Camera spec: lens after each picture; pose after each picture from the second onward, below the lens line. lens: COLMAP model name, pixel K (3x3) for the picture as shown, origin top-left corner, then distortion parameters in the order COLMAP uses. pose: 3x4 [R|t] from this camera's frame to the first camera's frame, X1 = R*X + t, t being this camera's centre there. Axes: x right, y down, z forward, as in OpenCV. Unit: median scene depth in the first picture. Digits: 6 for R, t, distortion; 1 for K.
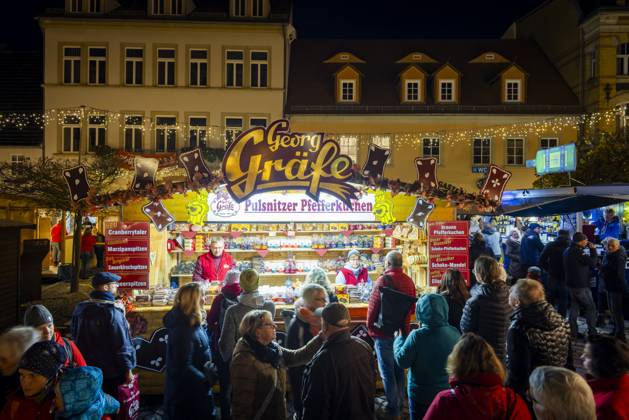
lens RADIAL K [[423.2, 0, 311.6], [0, 423.2, 207.3], [0, 0, 1]] dist [0.002862, 0.004826]
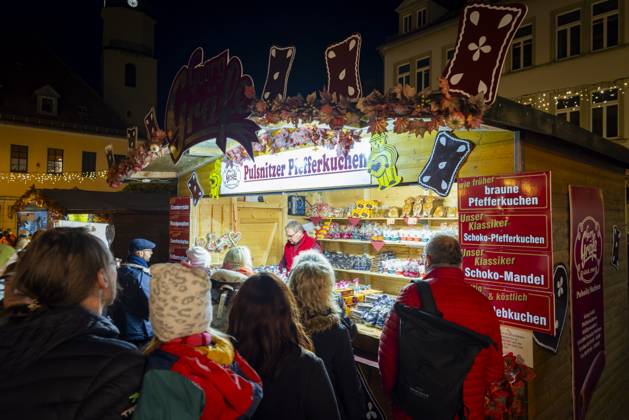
lens RADIAL K [[423.2, 0, 311.6], [0, 423.2, 207.3], [0, 0, 1]] dist [0.002862, 0.004826]
pose [[0.630341, -0.014124, -0.776190, 0.544203], [-0.007518, 0.999677, -0.024296, 0.078117], [0.776282, 0.021150, 0.630031, 0.572307]]
